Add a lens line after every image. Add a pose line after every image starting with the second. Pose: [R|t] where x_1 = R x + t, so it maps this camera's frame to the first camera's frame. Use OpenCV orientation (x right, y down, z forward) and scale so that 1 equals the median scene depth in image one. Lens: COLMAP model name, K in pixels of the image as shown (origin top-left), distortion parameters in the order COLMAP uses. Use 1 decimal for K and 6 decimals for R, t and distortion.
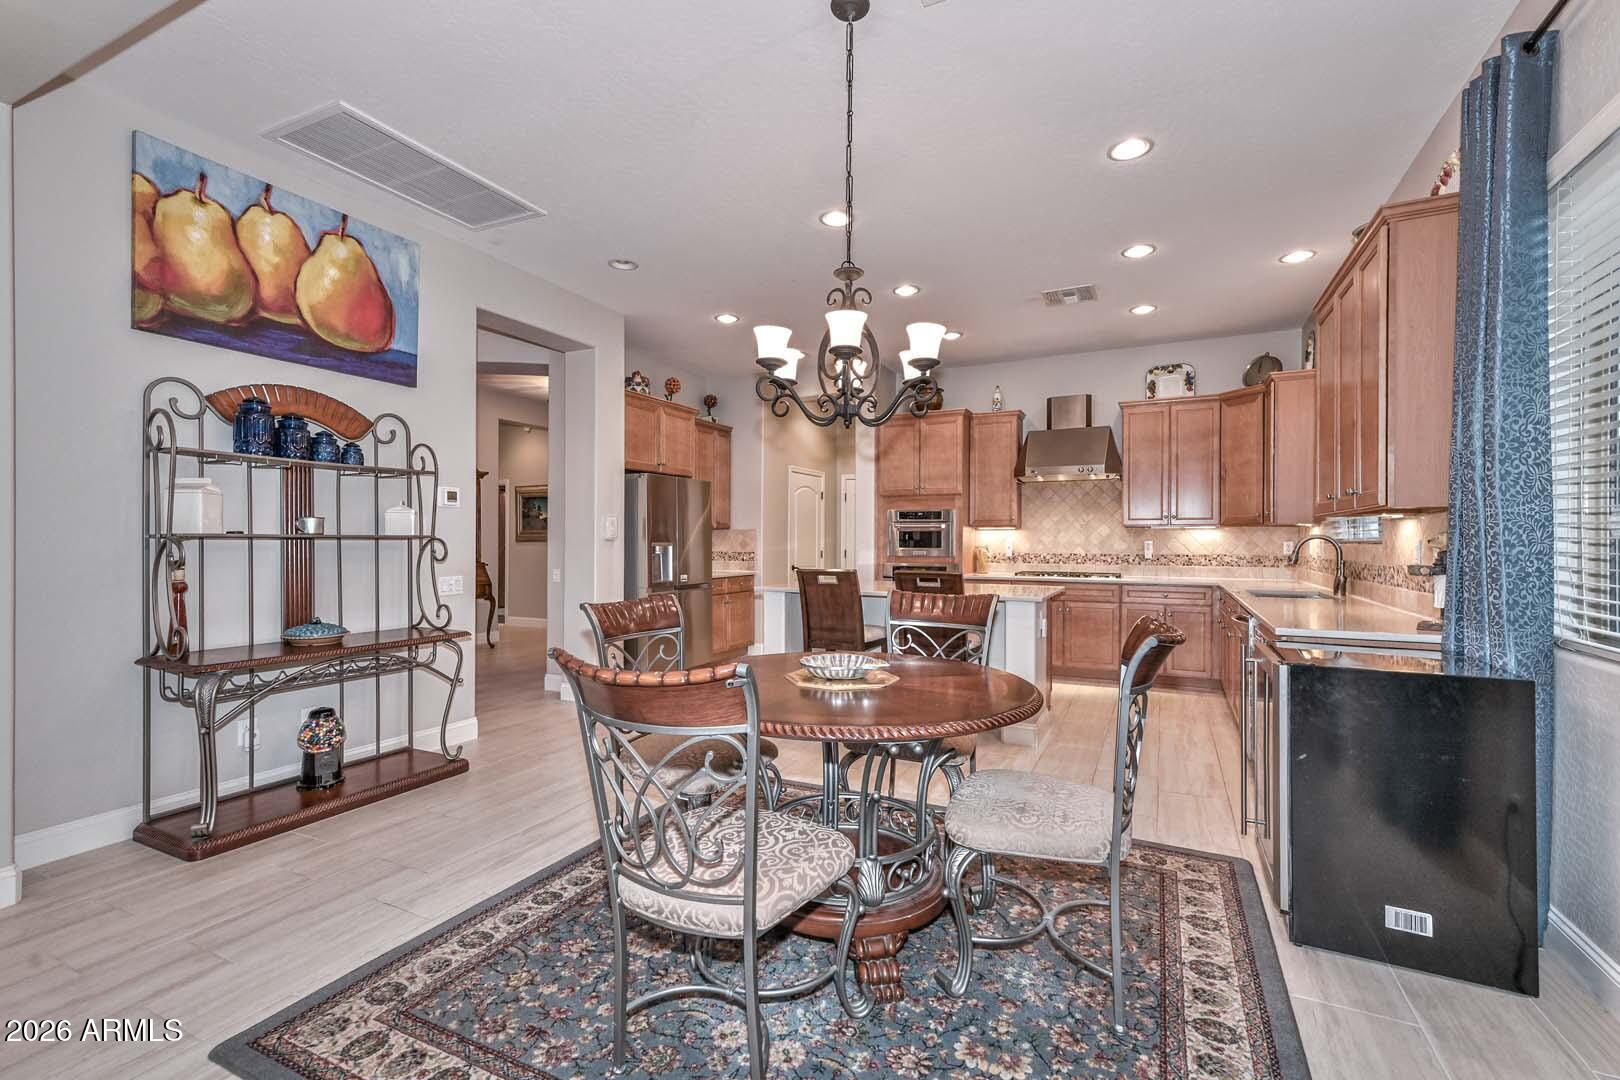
lens RADIAL K [[702.2, 0, 810.0], [0, 702.2, 540.0], [0, 0, 1]] dist [0.010466, 0.000395]
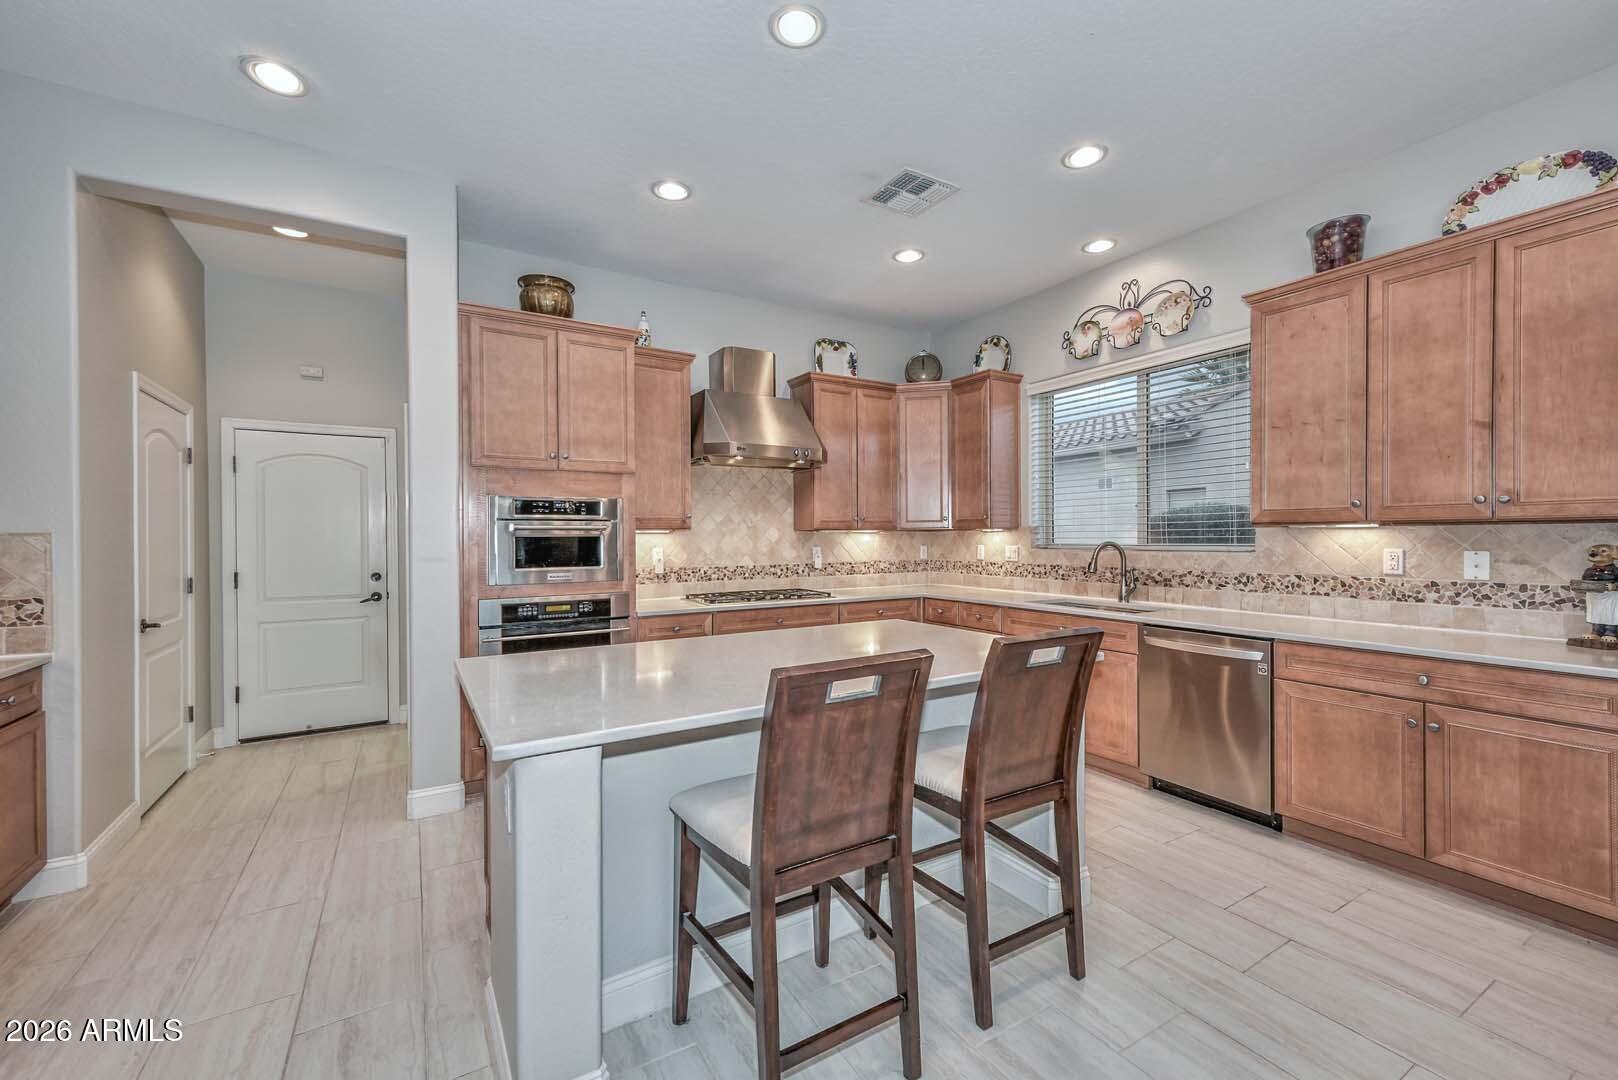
lens RADIAL K [[654.3, 0, 809.0], [0, 654.3, 540.0], [0, 0, 1]] dist [0.000302, 0.000083]
pose [[0.528142, -0.009788, 0.849100, -0.189423], [0.007951, 0.999947, 0.006581, -0.012911], [-0.849119, 0.003275, 0.528192, 0.633964]]
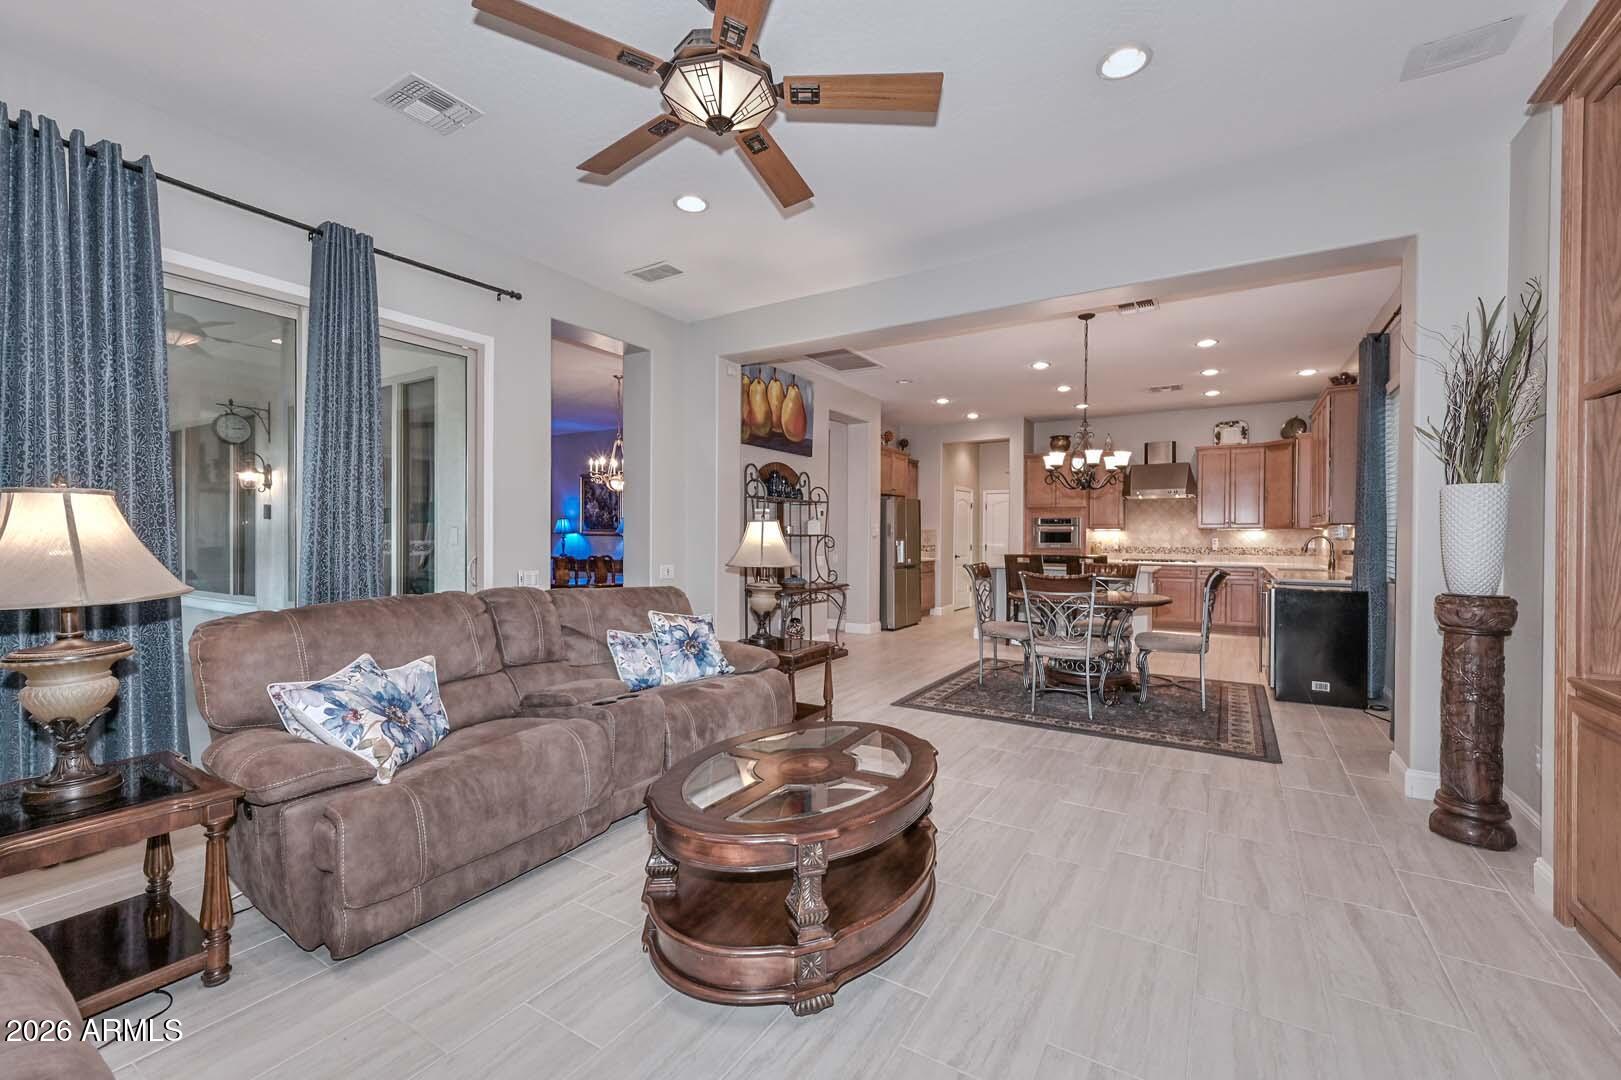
lens RADIAL K [[667.4, 0, 810.5], [0, 667.4, 540.0], [0, 0, 1]] dist [-0.000862, -0.000047]
pose [[0.995374, 0.003141, -0.096025, -0.253611], [-0.002682, 0.999984, 0.004906, -0.000263], [0.096039, -0.004626, 0.995367, -0.523517]]
